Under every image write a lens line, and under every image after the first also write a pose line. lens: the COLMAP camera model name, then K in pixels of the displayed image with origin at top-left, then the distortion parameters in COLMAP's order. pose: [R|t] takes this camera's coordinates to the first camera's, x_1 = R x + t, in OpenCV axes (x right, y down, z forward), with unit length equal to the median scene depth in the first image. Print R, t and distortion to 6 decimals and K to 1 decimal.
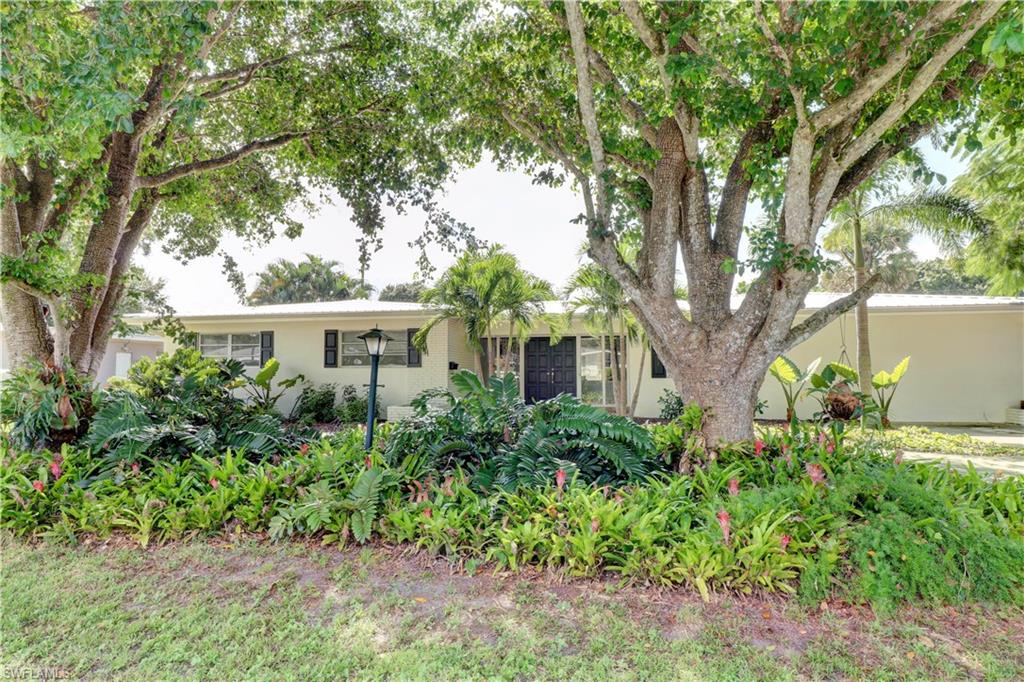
lens RADIAL K [[591.0, 0, 510.5], [0, 591.0, 343.0], [0, 0, 1]] dist [0.002448, -0.000772]
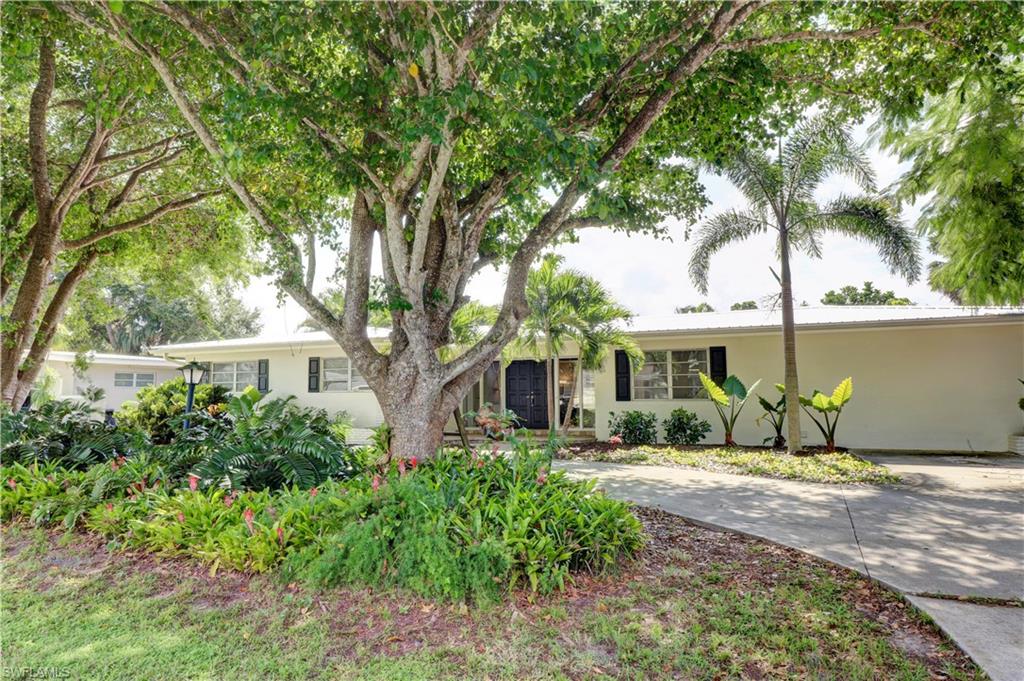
lens RADIAL K [[632.7, 0, 512.7], [0, 632.7, 338.0], [0, 0, 1]] dist [0.001405, -0.000578]
pose [[0.978959, -0.023353, -0.202714, 0.429695], [0.015201, 0.999016, -0.041676, -0.005437], [0.203488, 0.037718, 0.978351, -0.079682]]
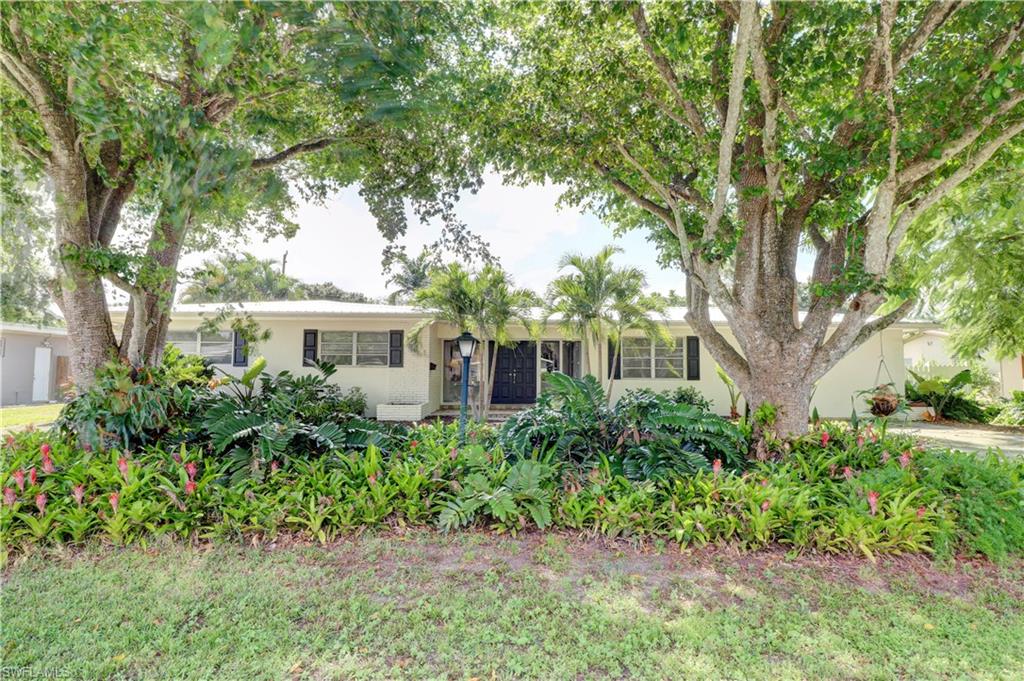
lens RADIAL K [[556.4, 0, 513.4], [0, 556.4, 340.9], [0, 0, 1]] dist [-0.001142, -0.001309]
pose [[0.983089, 0.020555, 0.181970, -0.204095], [-0.019231, 0.999774, -0.009041, -0.000792], [-0.182115, 0.005389, 0.983262, -0.002836]]
